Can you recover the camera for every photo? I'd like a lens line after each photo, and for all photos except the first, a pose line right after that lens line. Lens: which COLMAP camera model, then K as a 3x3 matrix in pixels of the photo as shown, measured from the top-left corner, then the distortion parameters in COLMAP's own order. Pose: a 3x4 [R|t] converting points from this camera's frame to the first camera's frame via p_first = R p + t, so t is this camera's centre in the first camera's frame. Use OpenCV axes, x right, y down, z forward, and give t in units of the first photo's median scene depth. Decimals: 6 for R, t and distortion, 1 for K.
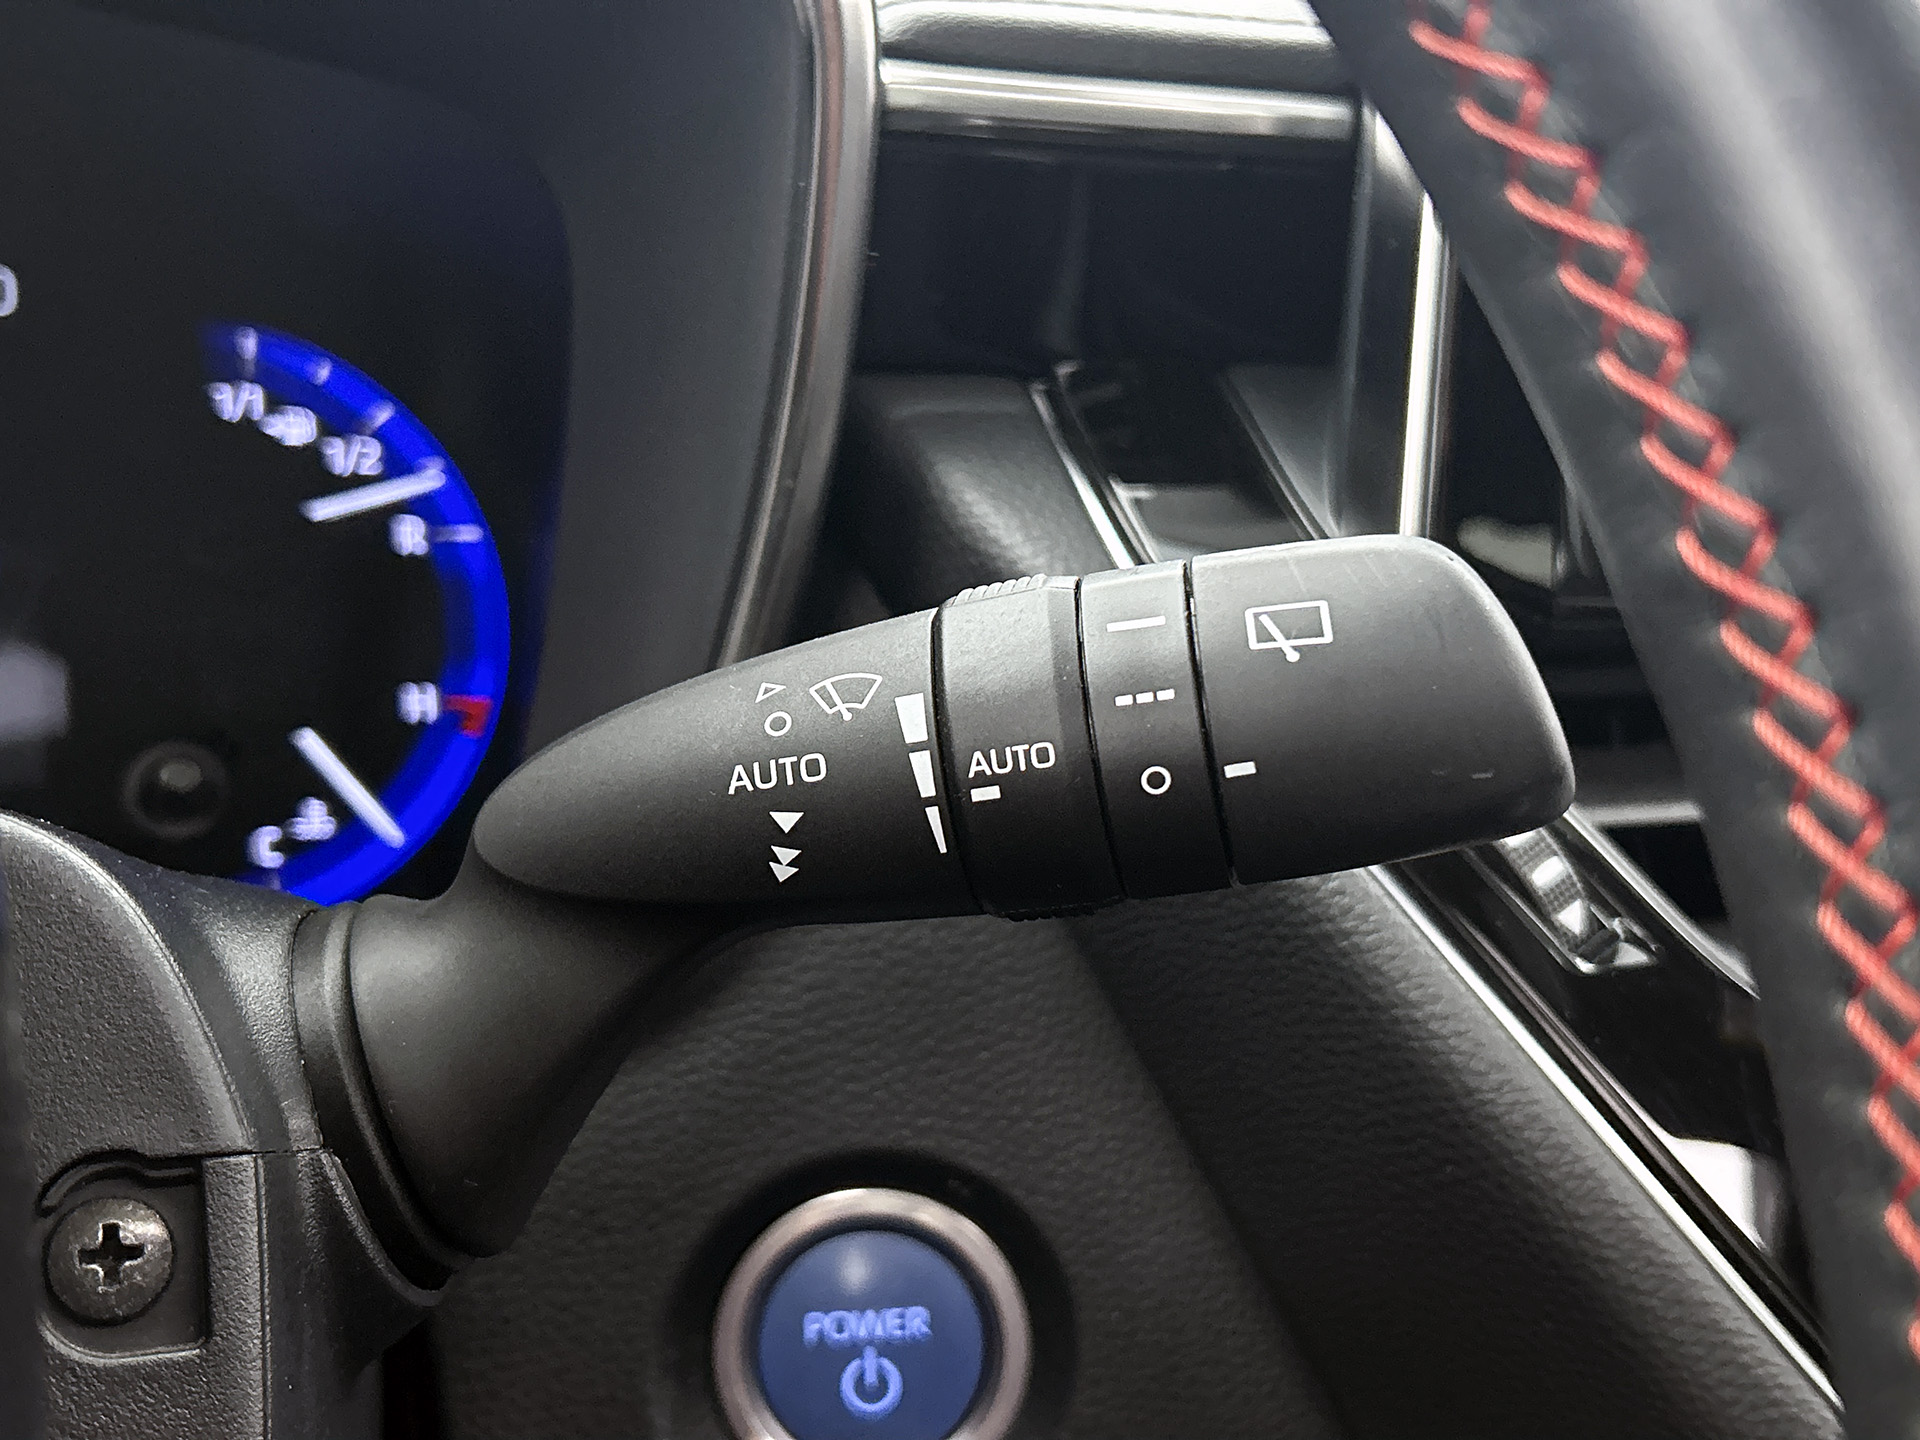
lens RADIAL K [[2321.2, 0, 960.0], [0, 2321.2, 720.0], [0, 0, 1]] dist [0.021421, 0.009263]
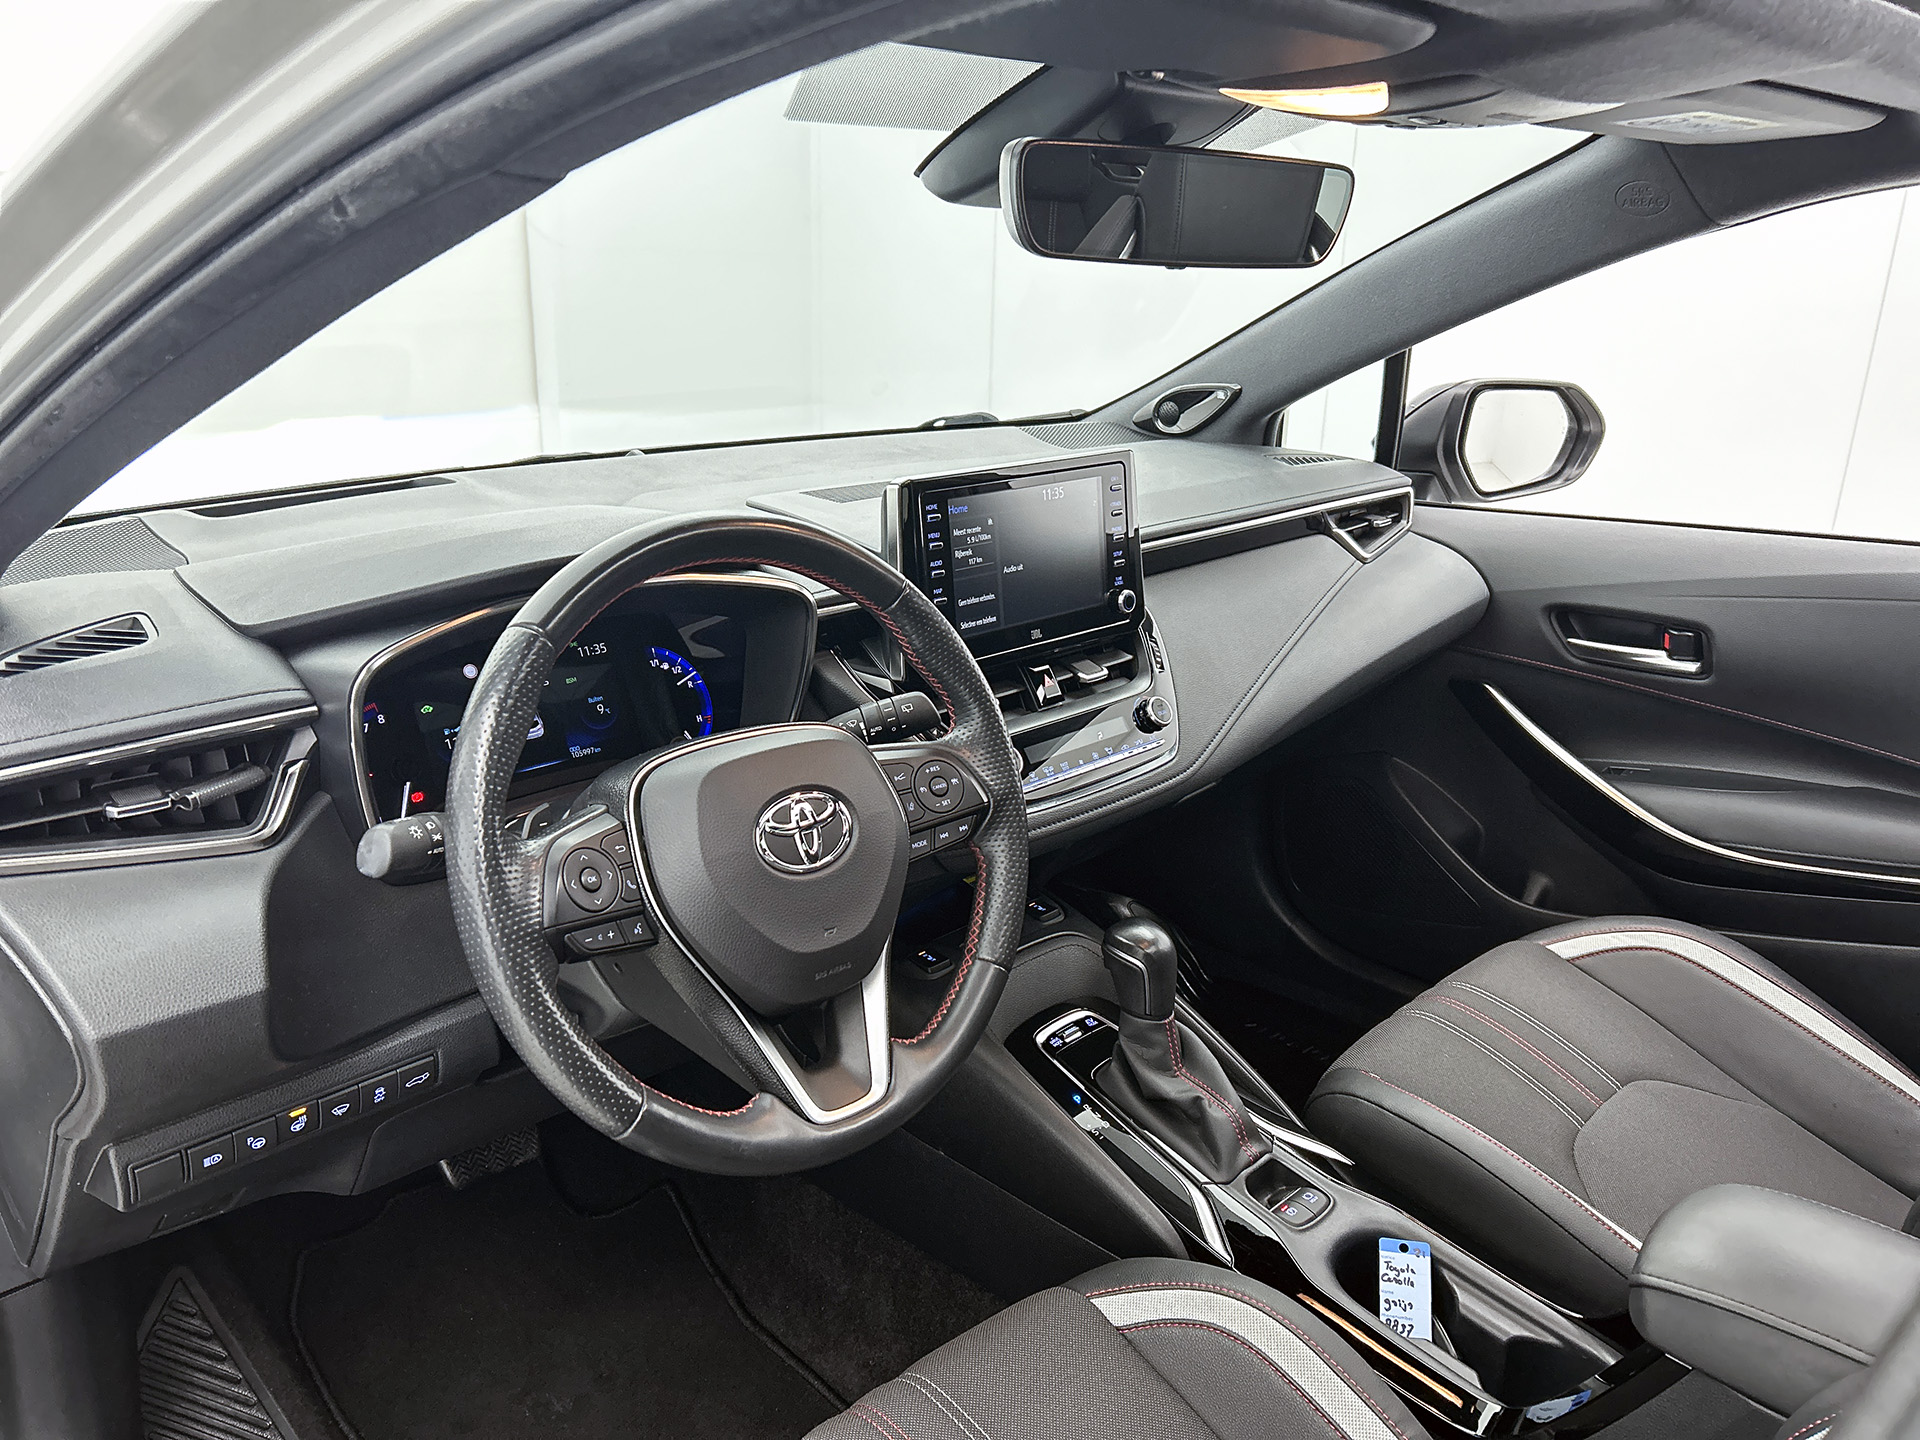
lens RADIAL K [[1453.1, 0, 960.1], [0, 1453.1, 681.7], [0, 0, 1]] dist [-0.002497, -0.004794]
pose [[0.919198, -0.141104, 0.367649, -0.844766], [0.104683, 0.987564, 0.117299, -0.387370], [-0.379628, -0.069334, 0.922537, -2.037808]]
